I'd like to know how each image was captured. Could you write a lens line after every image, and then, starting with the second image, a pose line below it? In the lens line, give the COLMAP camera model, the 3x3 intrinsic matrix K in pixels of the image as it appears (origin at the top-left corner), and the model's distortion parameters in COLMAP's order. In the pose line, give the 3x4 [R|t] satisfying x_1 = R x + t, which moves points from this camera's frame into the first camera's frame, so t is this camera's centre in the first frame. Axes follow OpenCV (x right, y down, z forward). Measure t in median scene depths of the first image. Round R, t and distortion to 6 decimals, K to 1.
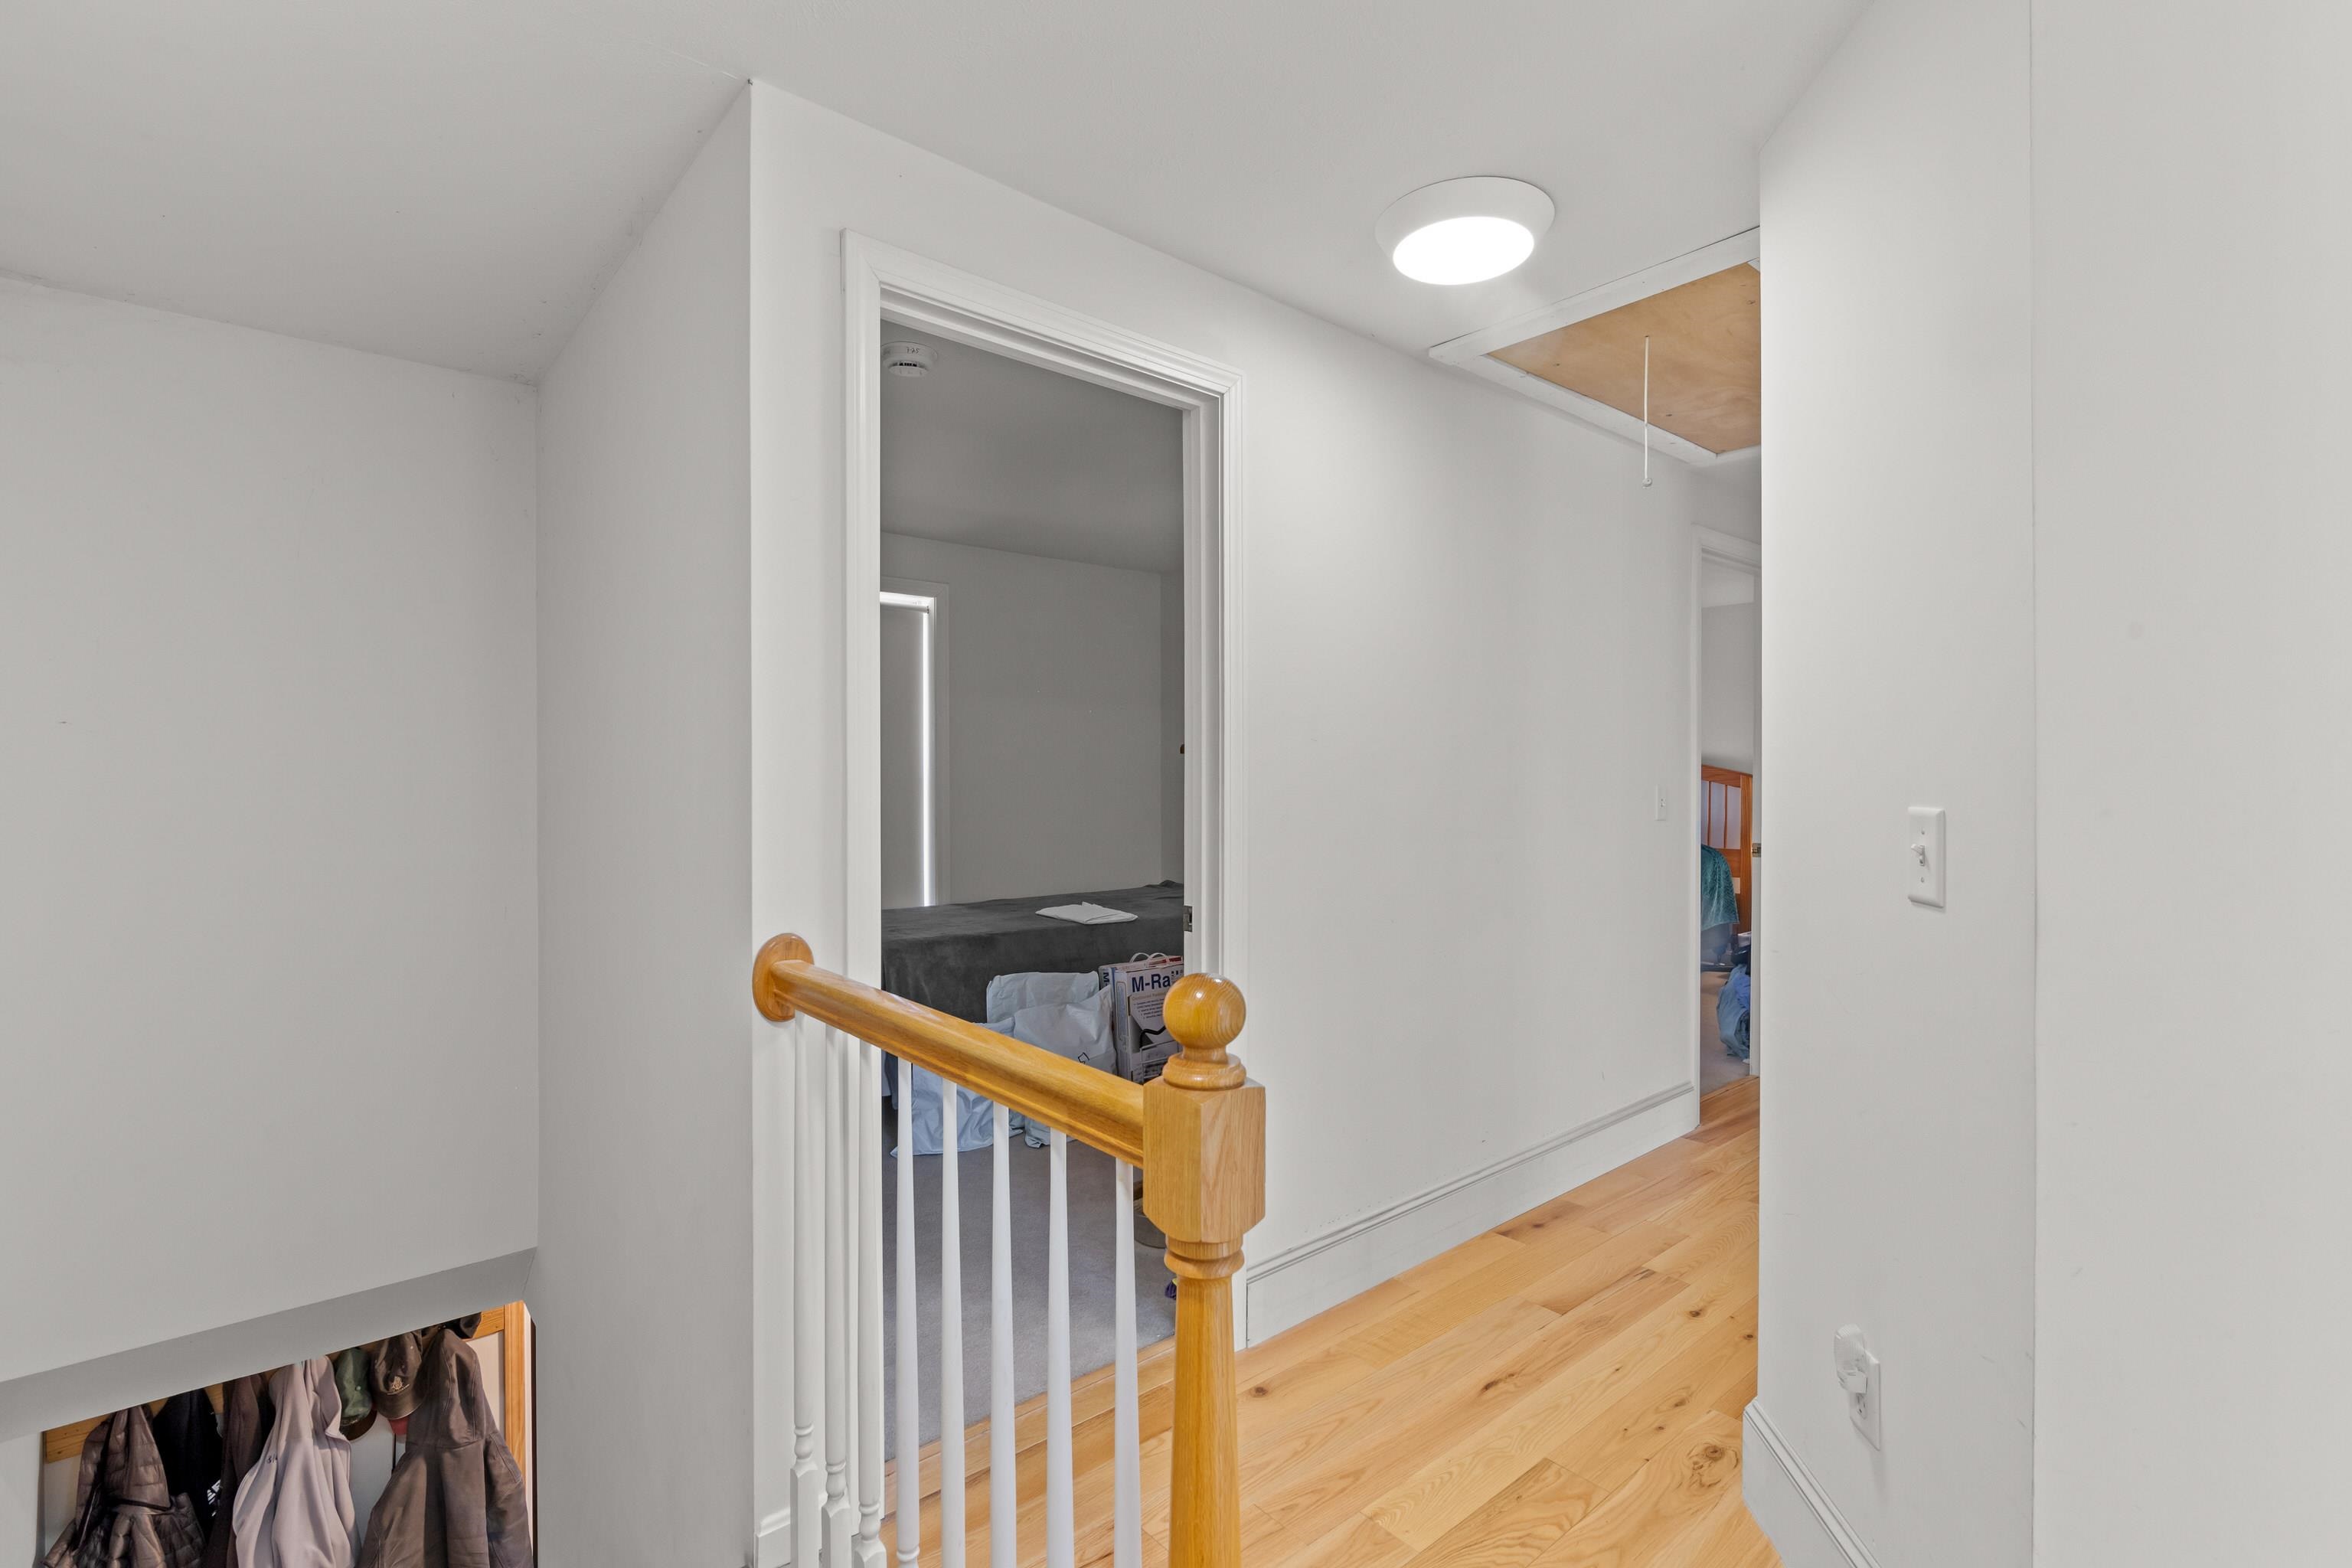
lens RADIAL K [[1071.4, 0, 1179.4], [0, 1071.4, 780.3], [0, 0, 1]] dist [-0.002303, 0.000820]
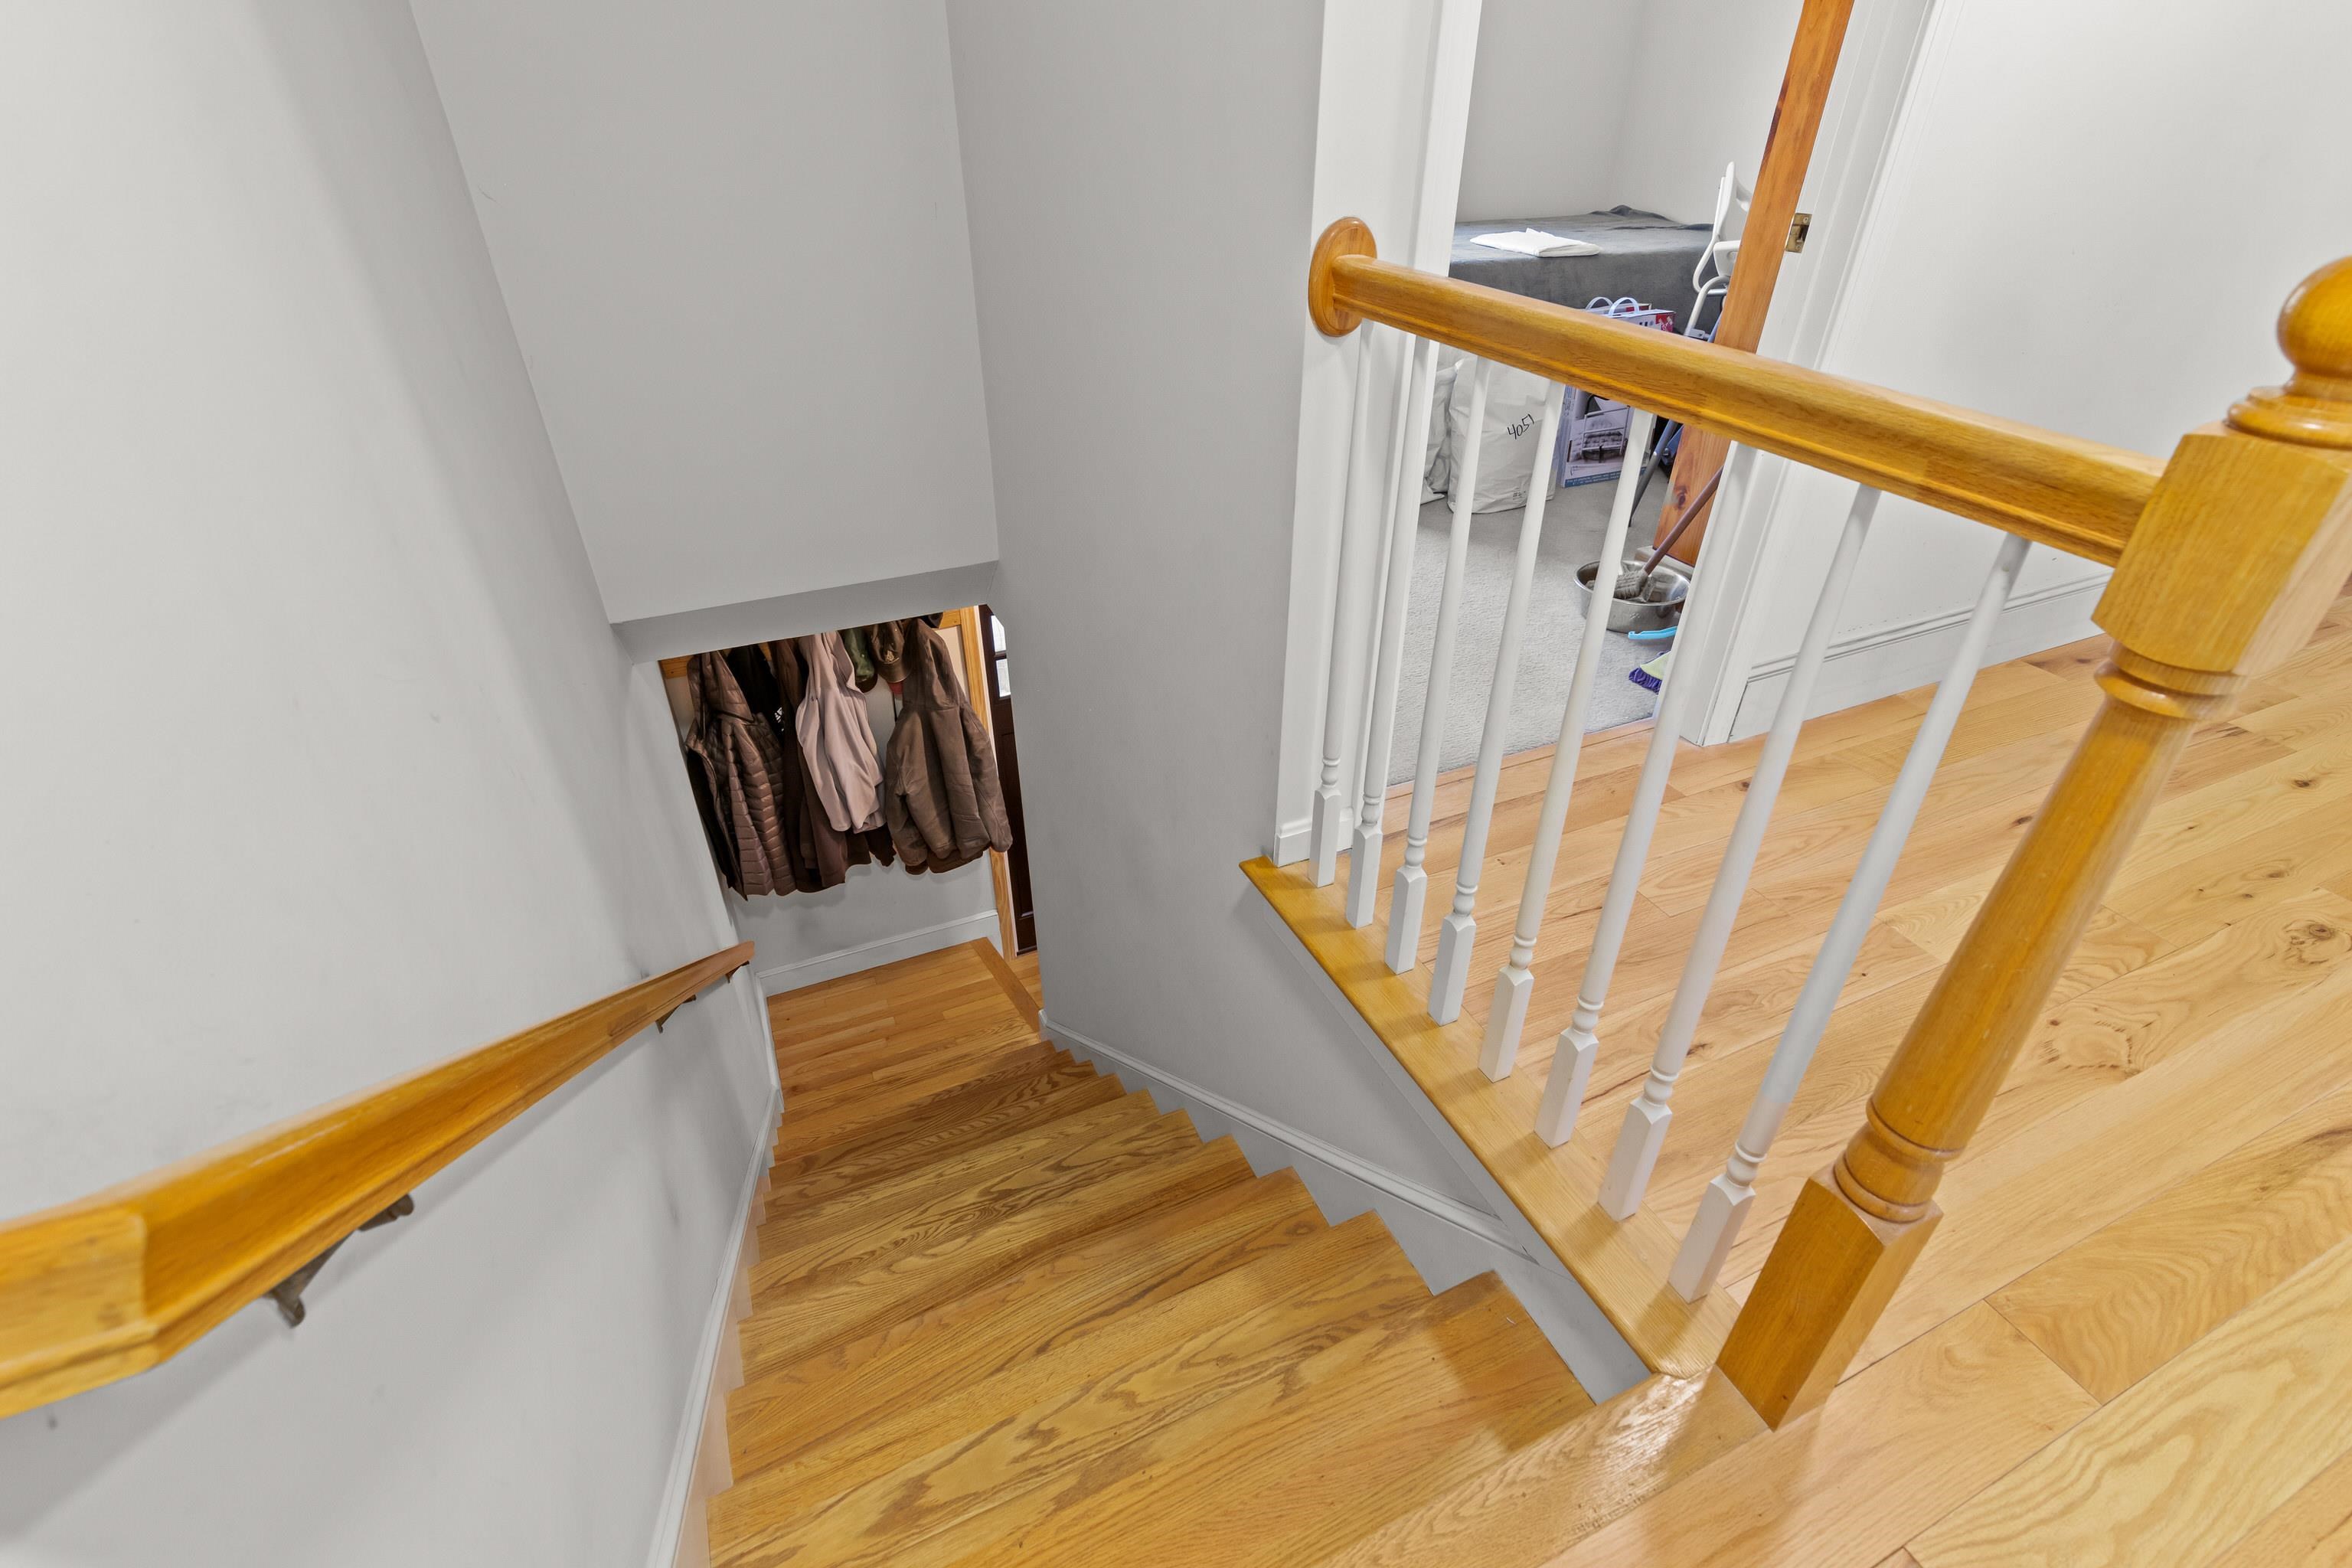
lens RADIAL K [[1071.4, 0, 1179.4], [0, 1071.4, 780.3], [0, 0, 1]] dist [-0.002303, 0.000820]
pose [[0.958293, 0.154838, -0.240209, -0.128043], [0.000658, 0.839315, 0.543646, 0.034347], [0.285788, -0.521130, 0.804207, 0.065840]]
